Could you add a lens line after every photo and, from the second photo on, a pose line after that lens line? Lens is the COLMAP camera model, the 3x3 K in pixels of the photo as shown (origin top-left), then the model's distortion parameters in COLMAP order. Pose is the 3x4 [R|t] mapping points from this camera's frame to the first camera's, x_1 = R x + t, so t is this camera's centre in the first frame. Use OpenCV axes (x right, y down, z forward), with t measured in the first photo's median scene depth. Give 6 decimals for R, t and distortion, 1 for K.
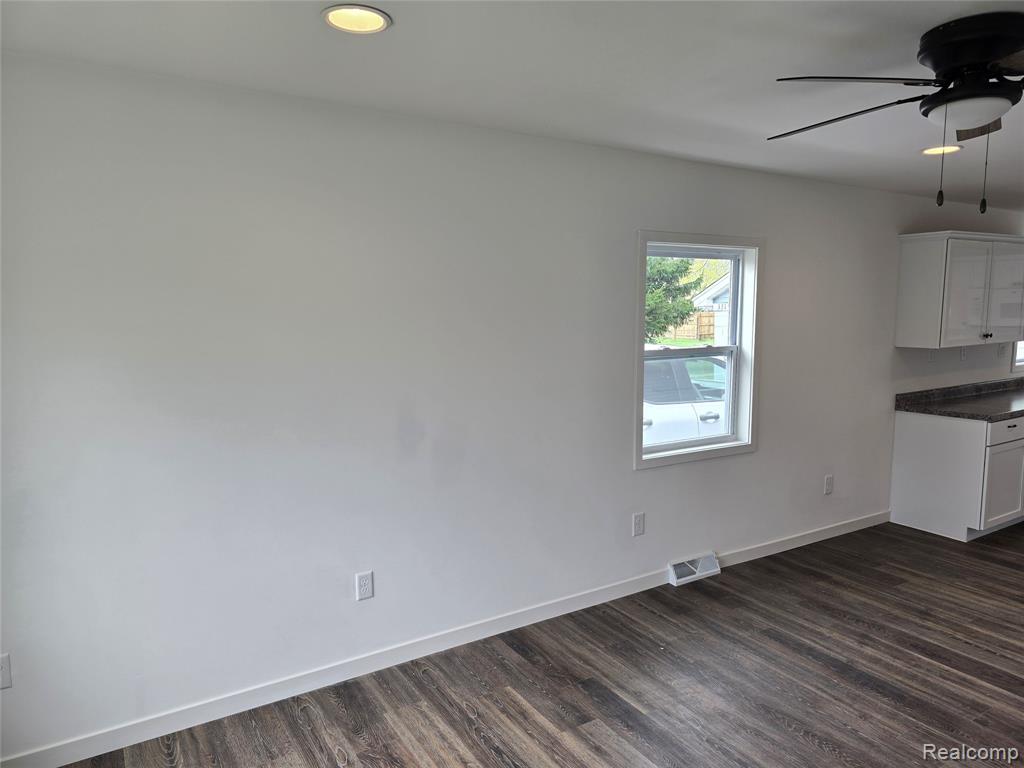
lens RADIAL K [[684.6, 0, 509.6], [0, 684.6, 395.8], [0, 0, 1]] dist [0.064938, -0.052910]
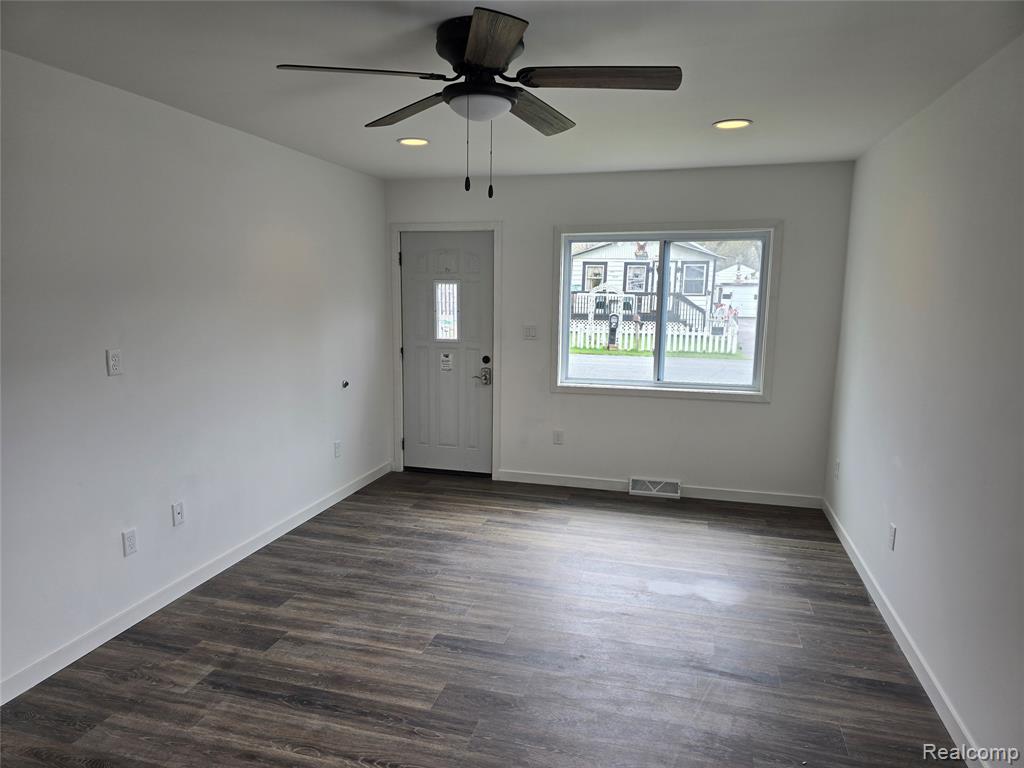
lens RADIAL K [[684.5, 0, 500.1], [0, 684.5, 395.4], [0, 0, 1]] dist [0.108537, -0.129217]
pose [[-0.740902, 0.106336, -0.663142, 0.772180], [-0.093375, 0.961487, 0.258502, -0.135178], [0.665090, 0.253445, -0.702439, 1.042522]]
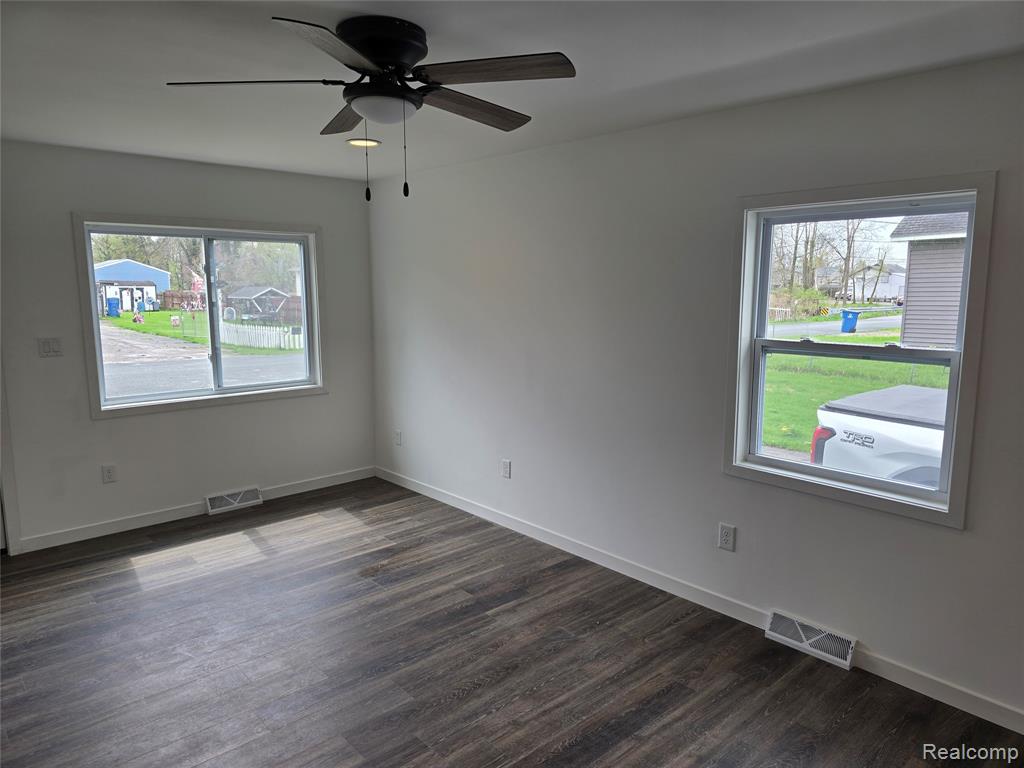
lens RADIAL K [[686.6, 0, 516.9], [0, 686.6, 389.7], [0, 0, 1]] dist [0.060670, -0.056381]
pose [[0.184117, 0.156070, -0.970435, 0.982462], [-0.134363, 0.982041, 0.132444, -0.078663], [0.973677, 0.106006, 0.201781, 0.556334]]
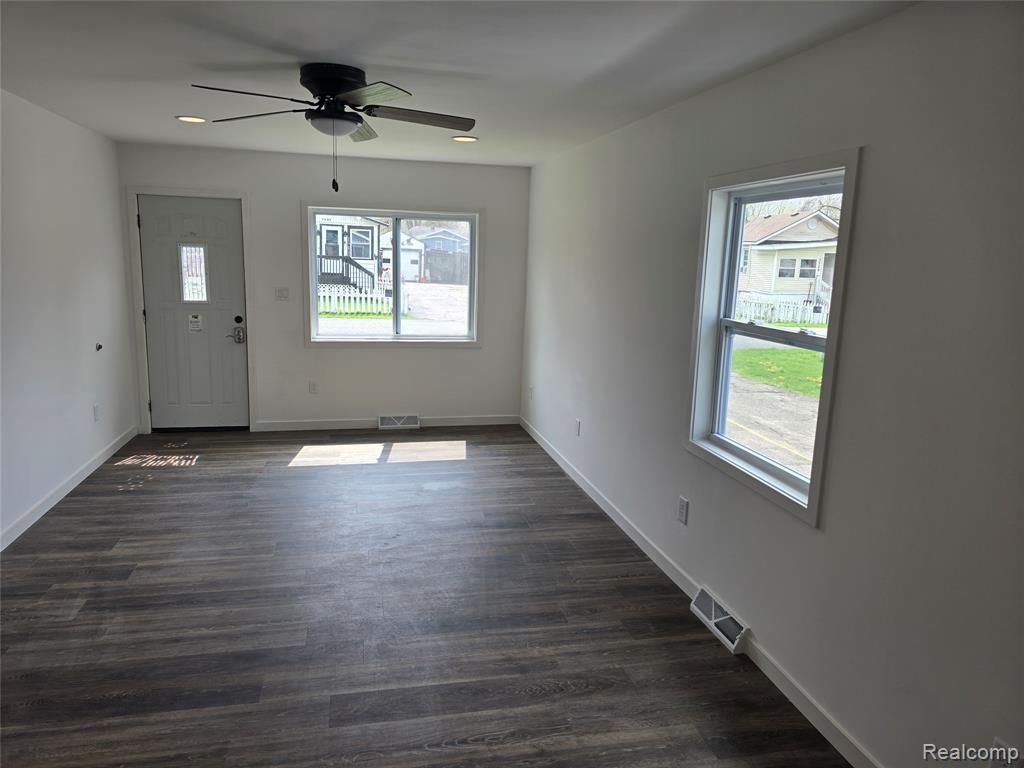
lens RADIAL K [[686.5, 0, 499.6], [0, 686.5, 380.4], [0, 0, 1]] dist [0.061645, -0.054740]
pose [[-0.340014, 0.165839, -0.925683, 1.098679], [-0.154038, 0.961213, 0.228784, -0.147755], [0.927719, 0.220380, -0.301280, 1.035468]]
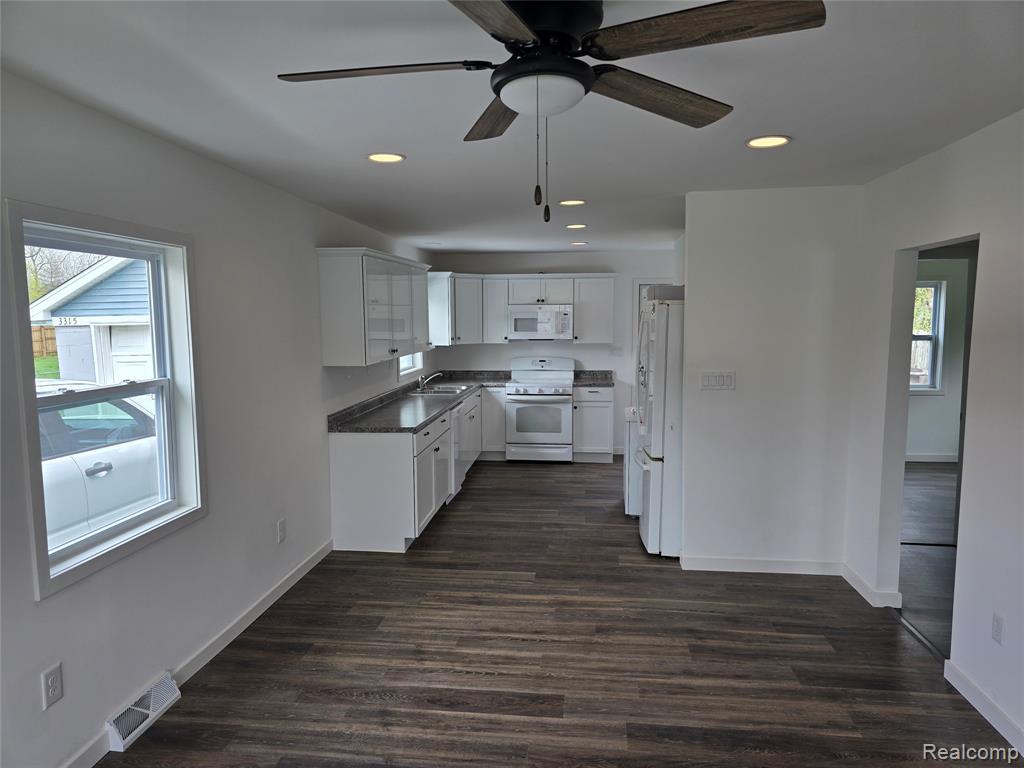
lens RADIAL K [[683.0, 0, 512.0], [0, 683.0, 384.0], [0, 0, 1]] dist [0.051228, -0.046891]
pose [[0.624086, -0.077463, 0.777506, -0.013538], [0.104432, 0.994415, 0.015249, -0.044997], [-0.774345, 0.071679, 0.628691, 0.290723]]
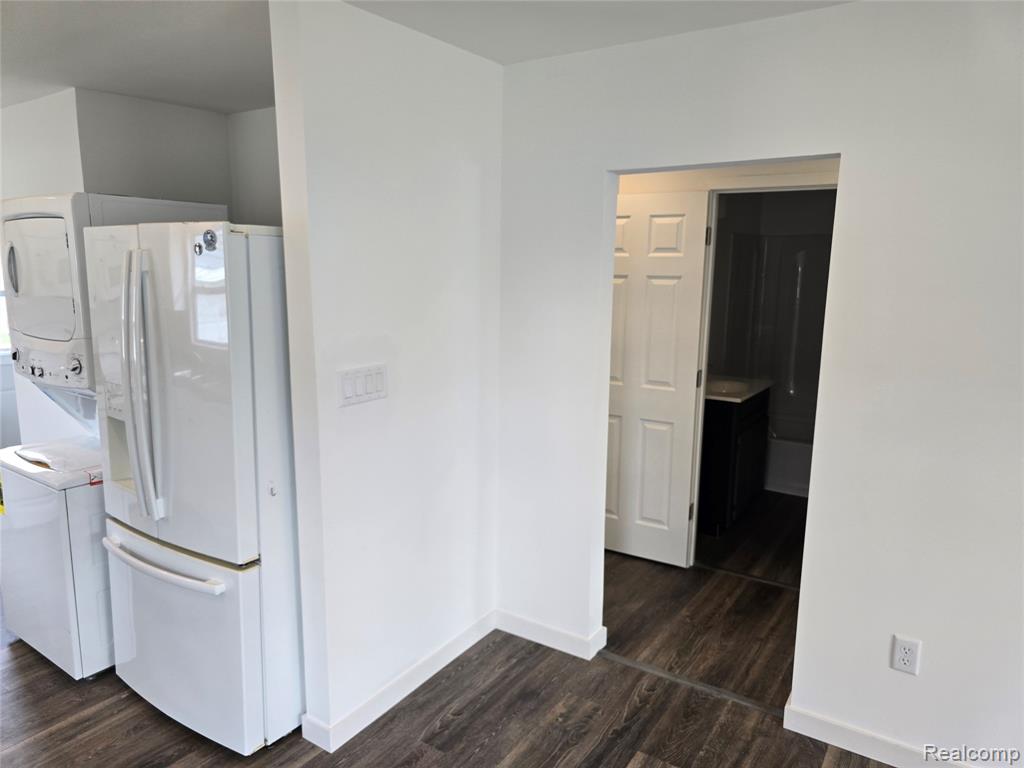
lens RADIAL K [[695.7, 0, 507.5], [0, 695.7, 387.5], [0, 0, 1]] dist [0.062468, -0.048373]
pose [[-0.399705, -0.162344, 0.902153, 0.483170], [0.112138, 0.968139, 0.223902, -0.118746], [-0.909759, 0.190660, -0.368765, 0.855092]]
